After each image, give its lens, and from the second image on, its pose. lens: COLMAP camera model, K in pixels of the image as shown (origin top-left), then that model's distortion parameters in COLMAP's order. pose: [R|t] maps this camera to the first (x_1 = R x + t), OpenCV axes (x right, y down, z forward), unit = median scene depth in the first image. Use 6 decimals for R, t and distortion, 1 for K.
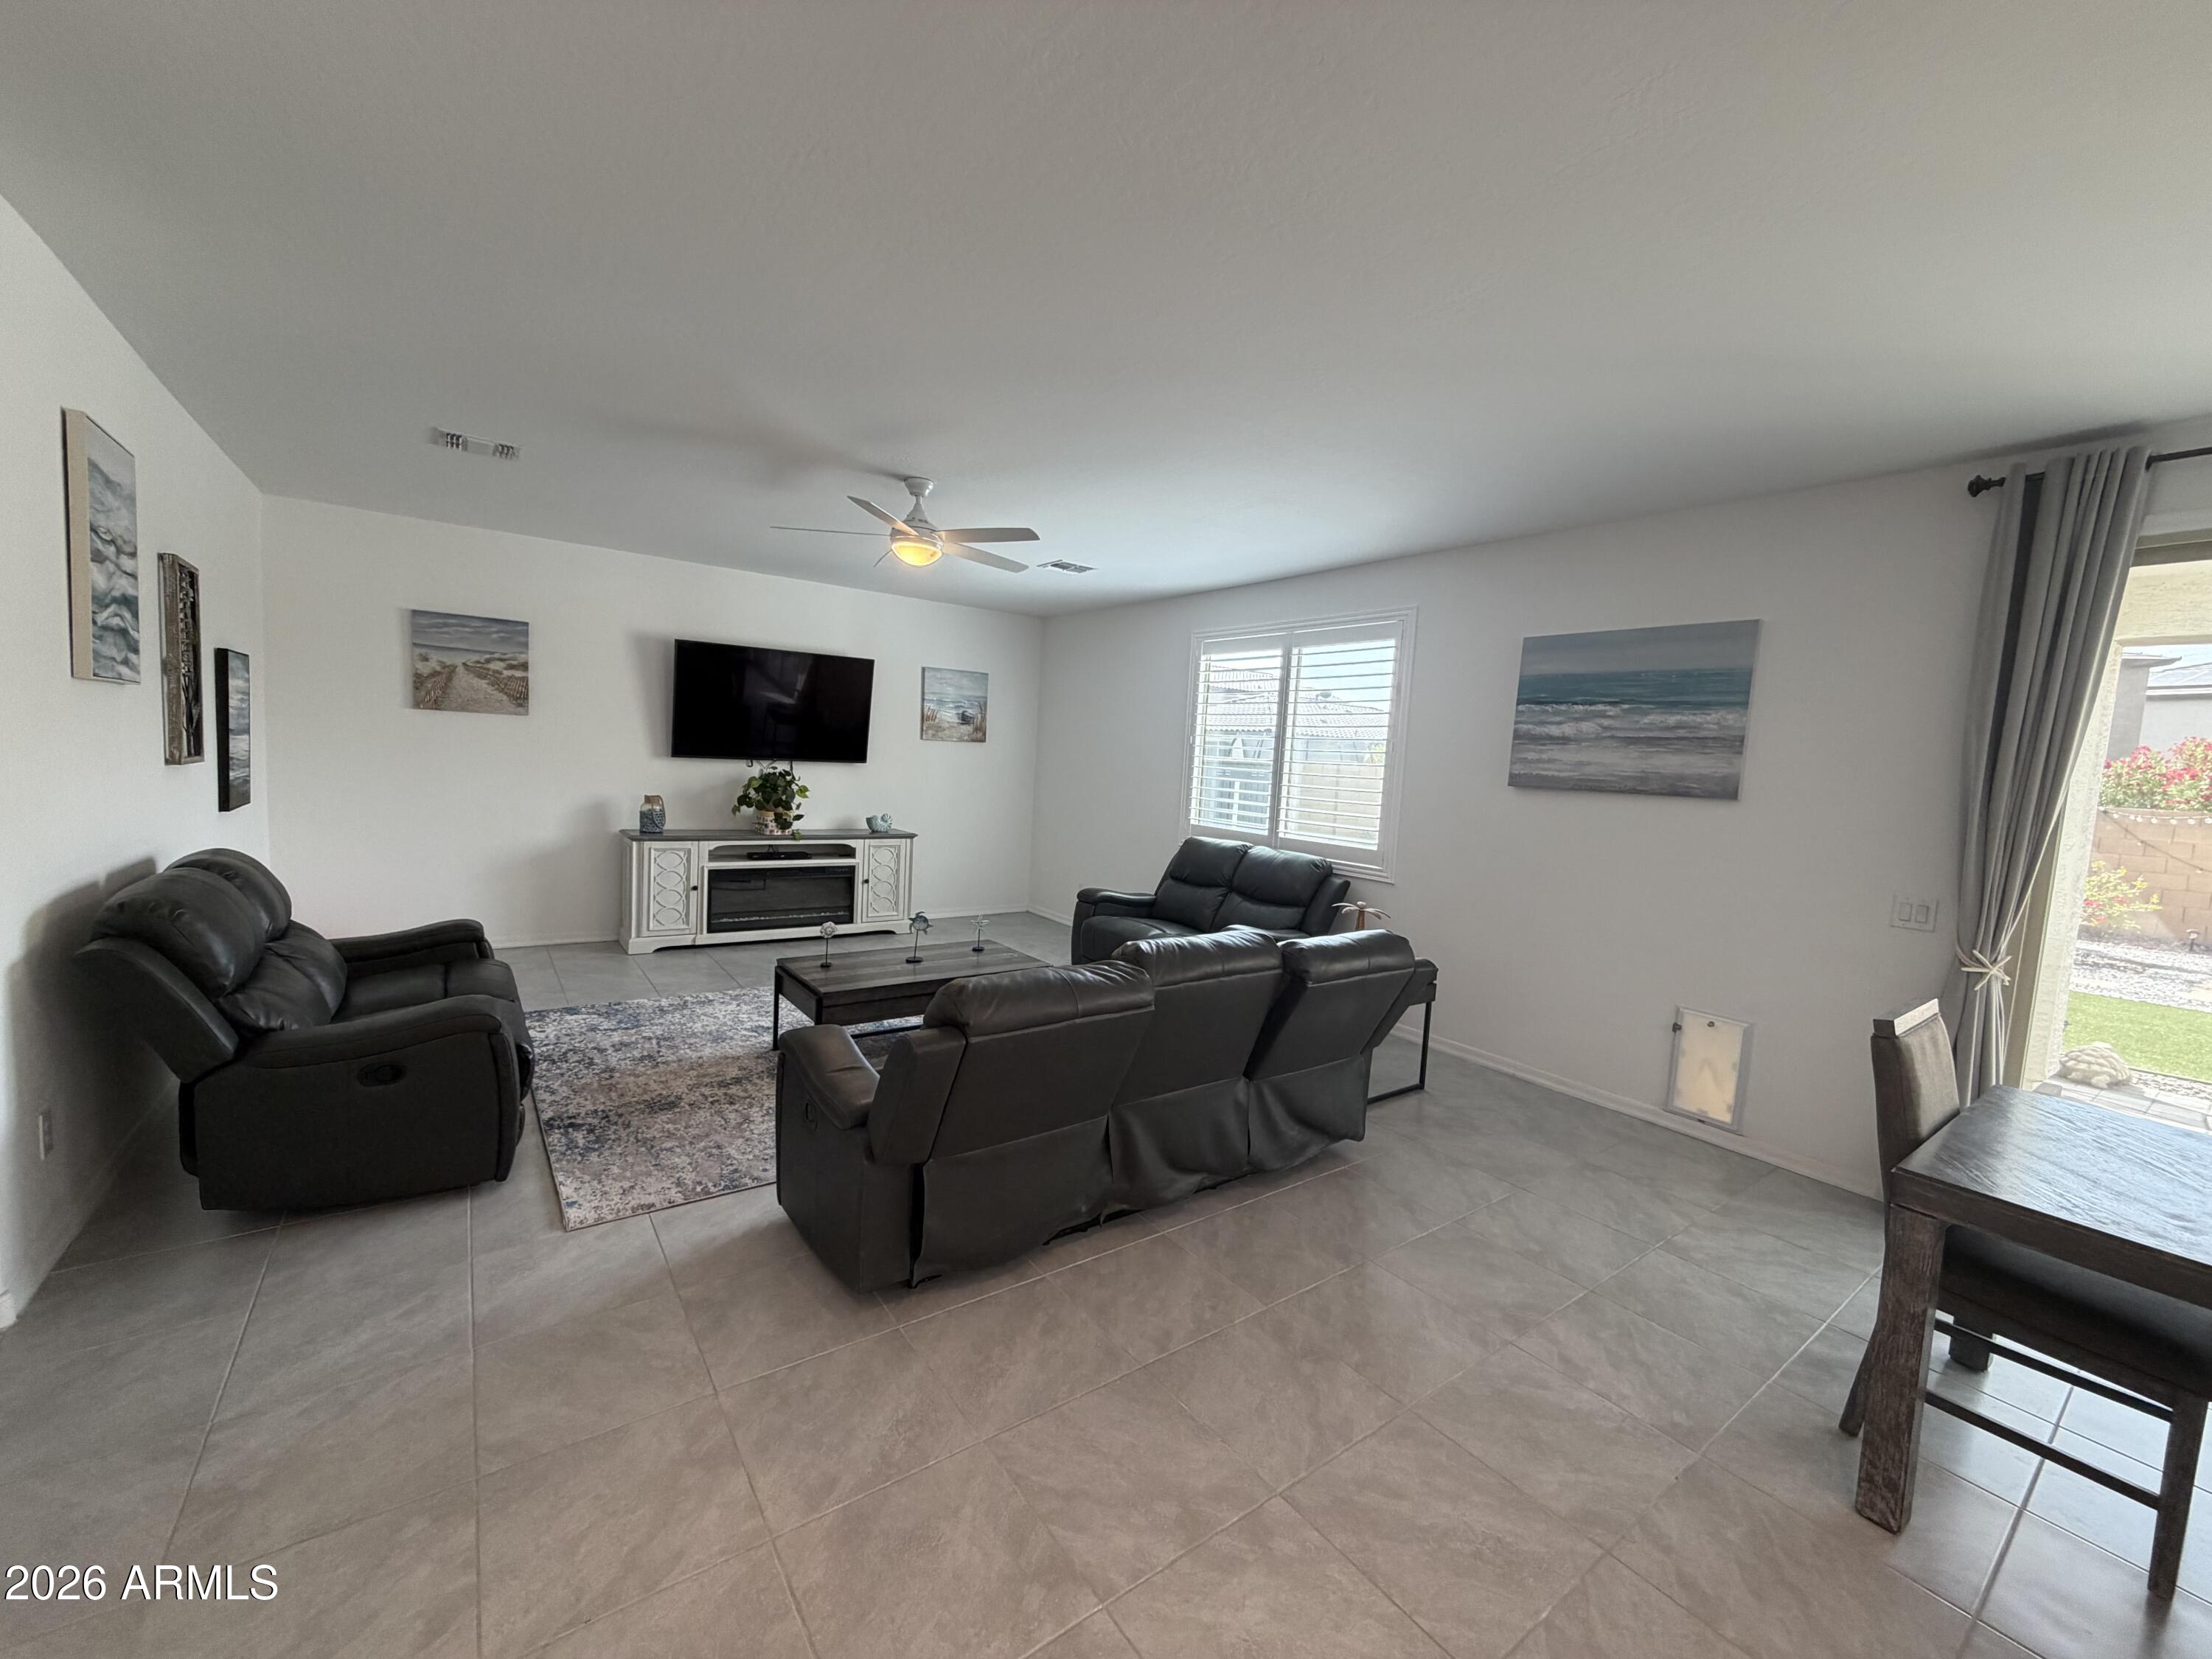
lens RADIAL K [[879.5, 0, 1104.6], [0, 879.5, 831.2], [0, 0, 1]] dist [0.004797, -0.000324]
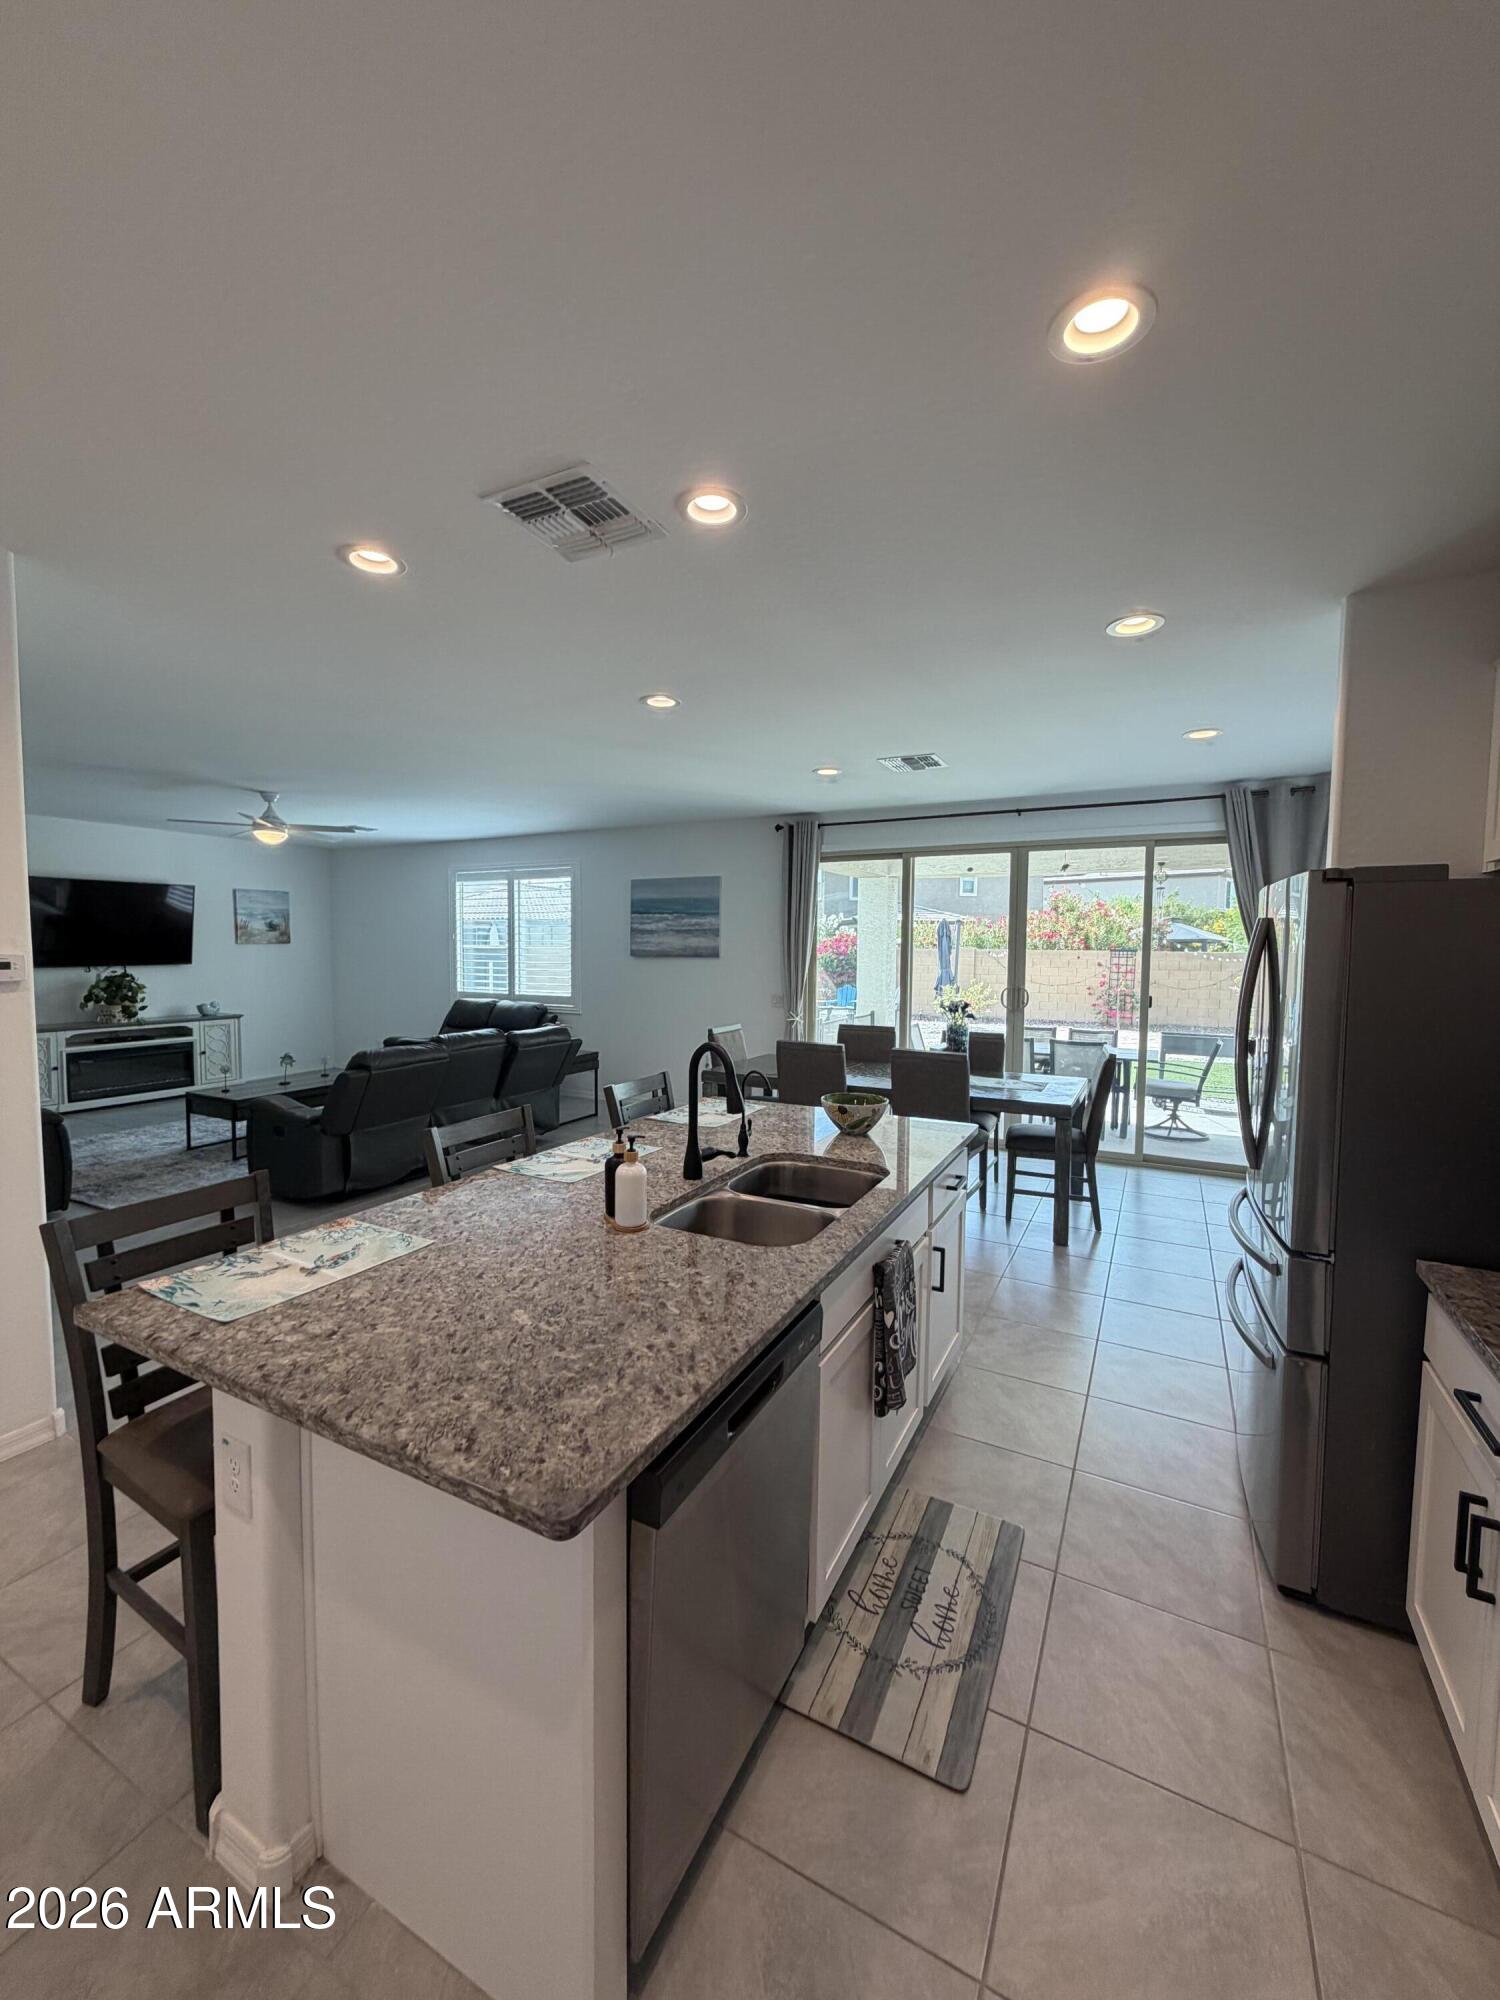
lens RADIAL K [[795.2, 0, 743.6], [0, 795.2, 996.0], [0, 0, 1]] dist [0.004797, -0.000324]
pose [[0.900173, -0.075565, 0.428928, -0.058582], [0.079832, 0.996776, 0.008063, 0.033882], [-0.428154, 0.026984, 0.903303, -0.554864]]
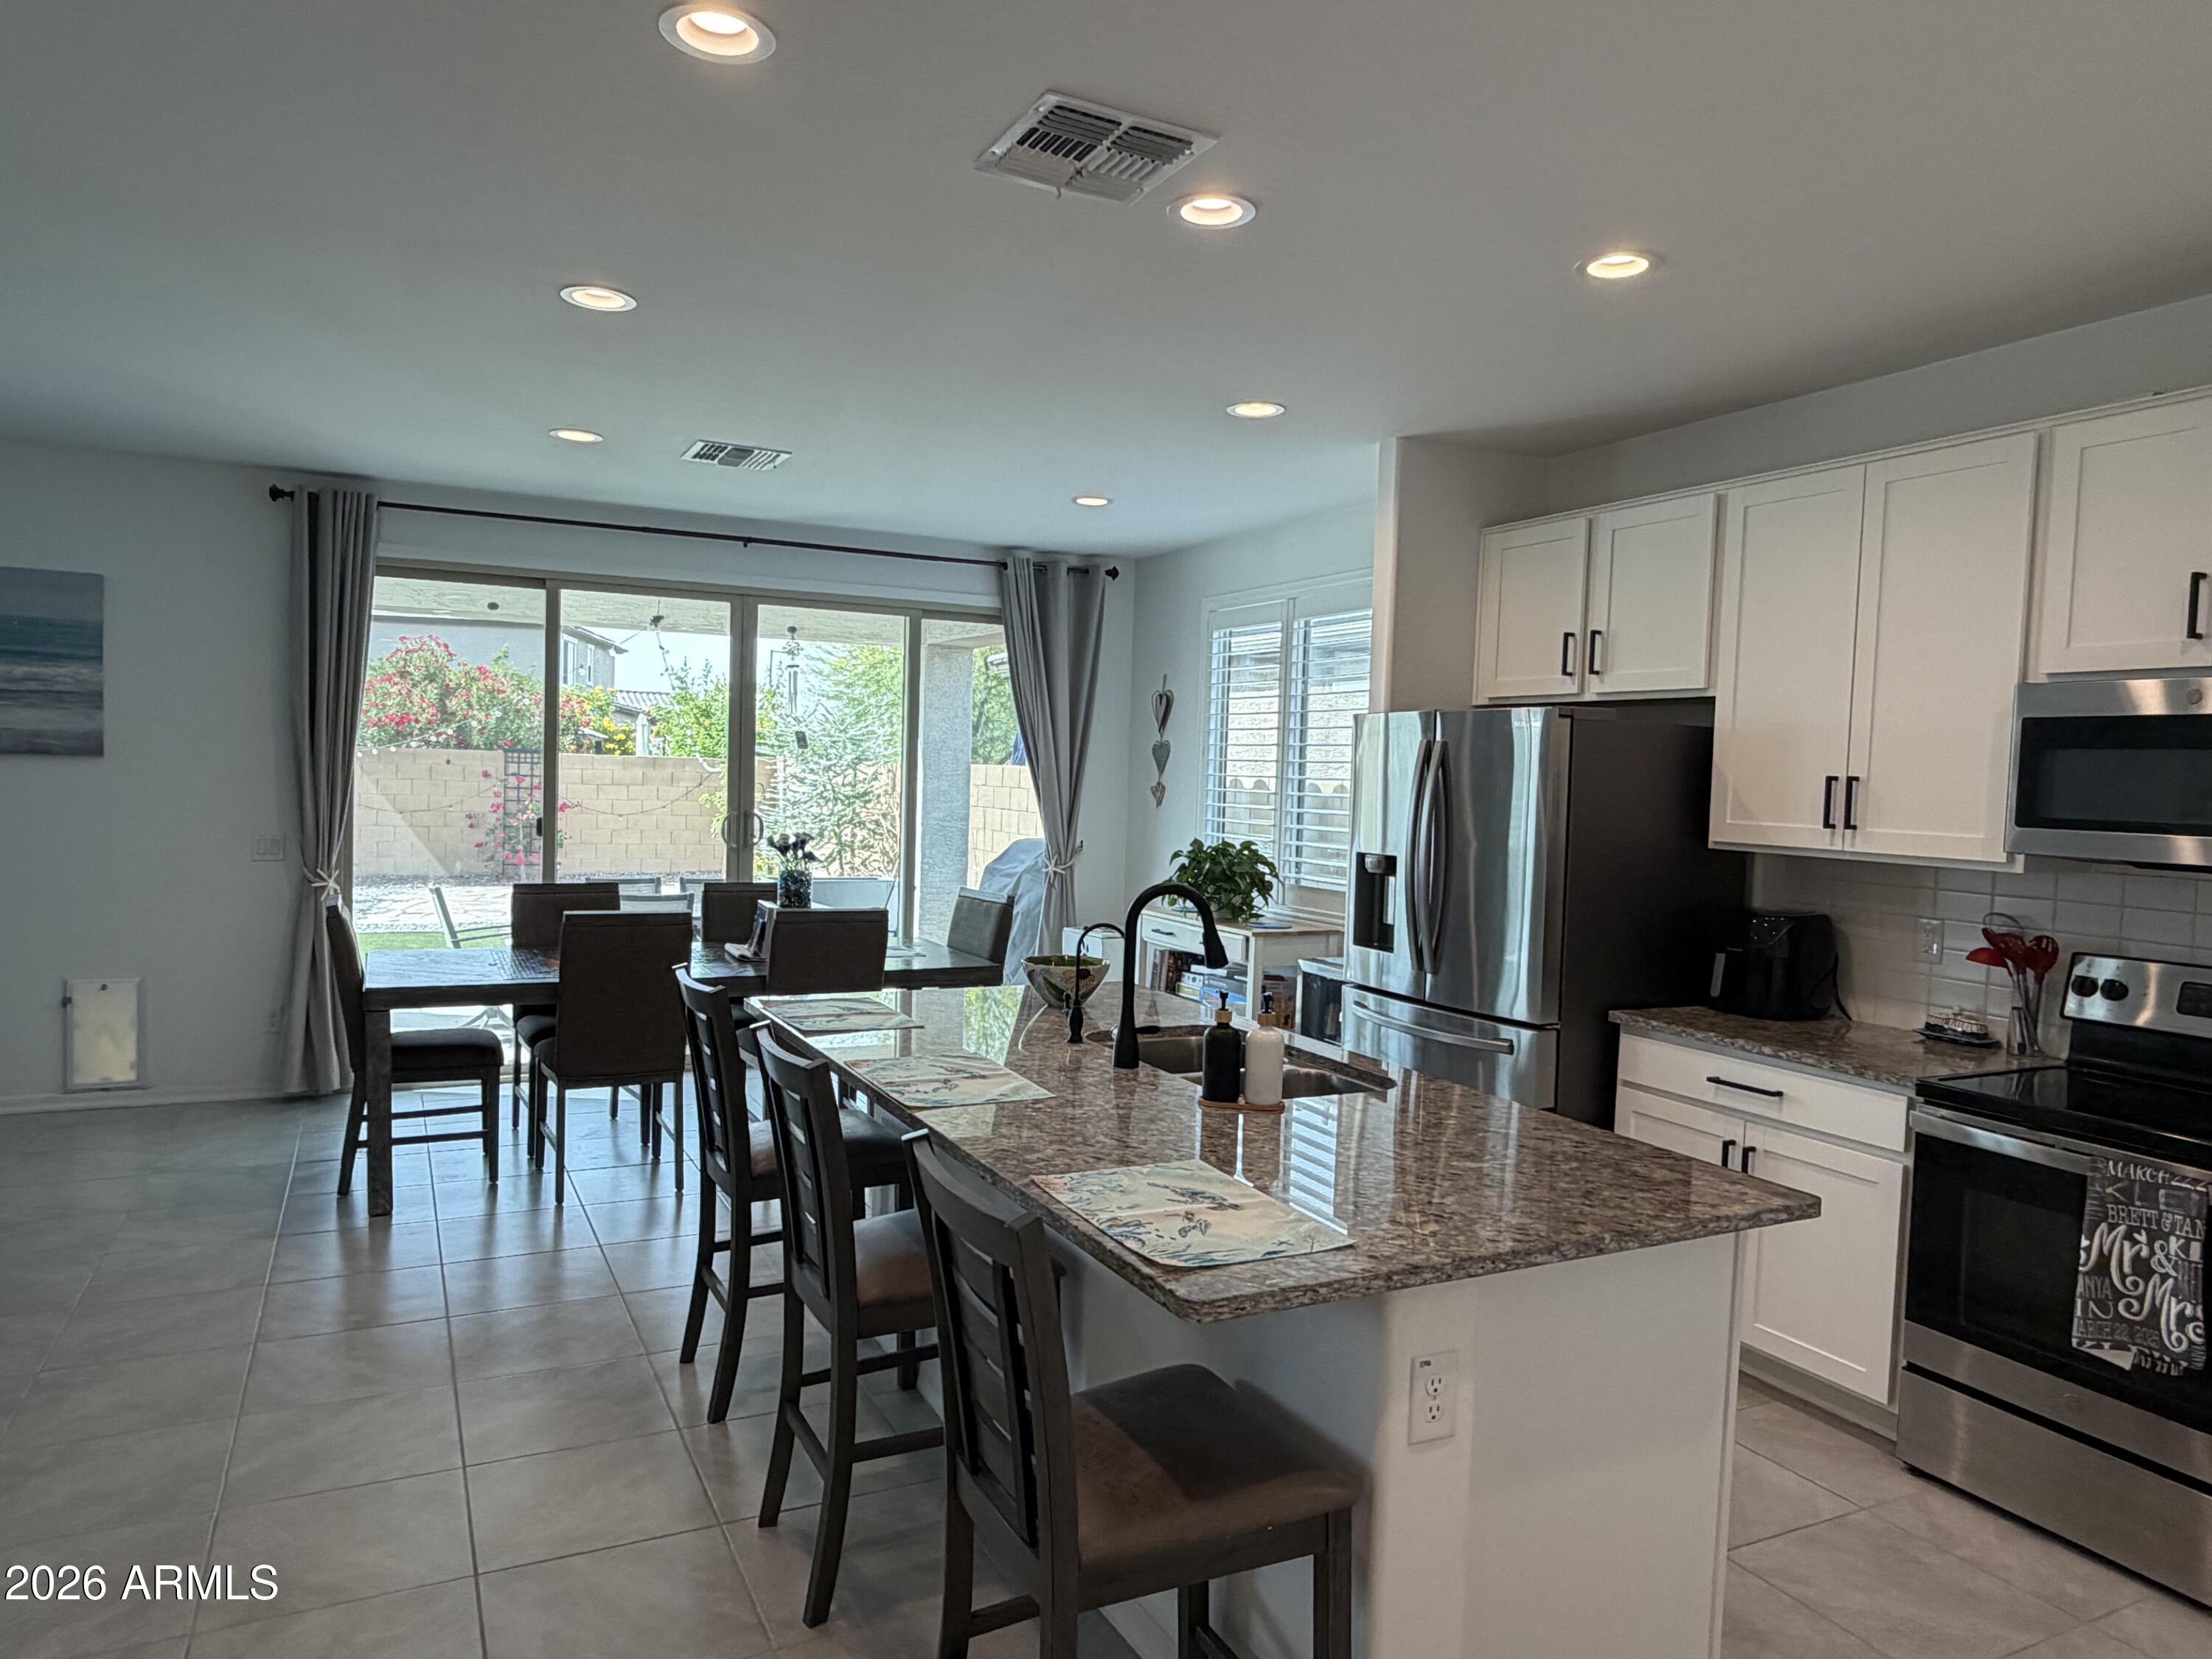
lens RADIAL K [[1438.6, 0, 1104.5], [0, 1438.6, 829.9], [0, 0, 1]] dist [0.005886, 0.003668]
pose [[0.167538, -0.092262, 0.981539, -0.462699], [0.064614, 0.994498, 0.082452, -0.009379], [-0.983746, 0.049607, 0.172578, -0.252617]]
